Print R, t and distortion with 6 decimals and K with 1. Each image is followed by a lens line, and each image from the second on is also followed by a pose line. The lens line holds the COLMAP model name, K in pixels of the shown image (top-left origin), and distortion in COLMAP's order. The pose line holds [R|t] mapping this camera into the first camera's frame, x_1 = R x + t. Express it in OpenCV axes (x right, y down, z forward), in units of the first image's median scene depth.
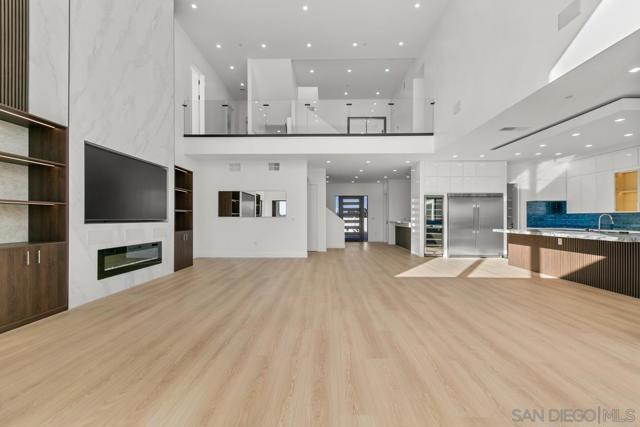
lens RADIAL K [[259.1, 0, 320.3], [0, 259.1, 218.8], [0, 0, 1]] dist [0.003880, -0.001788]
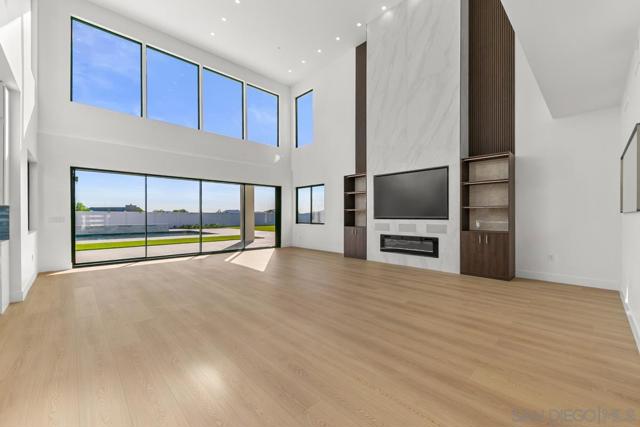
lens RADIAL K [[259.1, 0, 321.9], [0, 259.1, 217.6], [0, 0, 1]] dist [0.003880, -0.001788]
pose [[-0.699849, 0.003707, -0.714281, 0.351559], [-0.000663, 0.999983, 0.005840, -0.001229], [0.714291, 0.004561, -0.699834, 1.018121]]
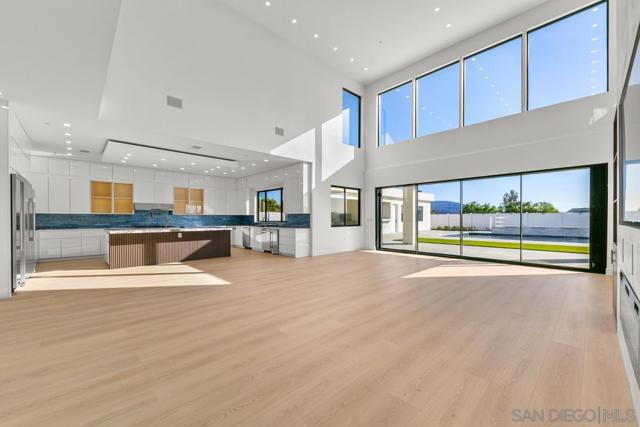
lens RADIAL K [[259.1, 0, 325.0], [0, 259.1, 219.0], [0, 0, 1]] dist [0.003880, -0.001788]
pose [[-0.708821, -0.000710, 0.705388, -0.420775], [0.002700, 0.999989, 0.003720, -0.001276], [-0.705383, 0.004541, -0.708811, 1.005945]]
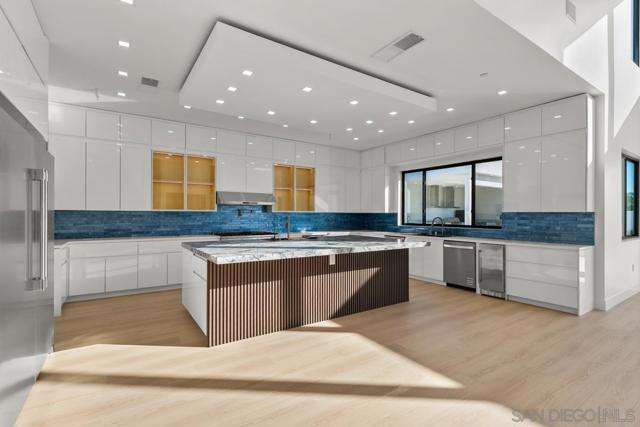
lens RADIAL K [[304.6, 0, 319.8], [0, 304.6, 212.7], [0, 0, 1]] dist [0.005096, -0.000755]
pose [[-0.571425, 0.004412, 0.820642, 0.239044], [-0.002435, 0.999972, -0.007071, -0.013196], [-0.820651, -0.006039, -0.571398, 1.011998]]
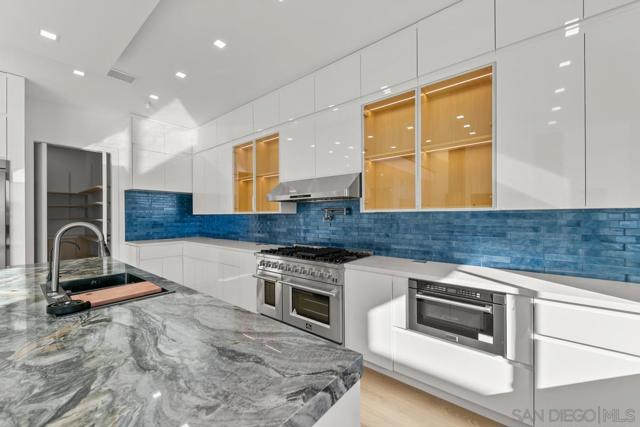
lens RADIAL K [[259.1, 0, 316.5], [0, 259.1, 217.0], [0, 0, 1]] dist [0.003880, -0.001788]
pose [[0.629502, -0.006385, 0.776973, 0.736606], [0.006283, 0.999975, 0.003128, -0.015799], [-0.776973, 0.002913, 0.629527, 0.448331]]
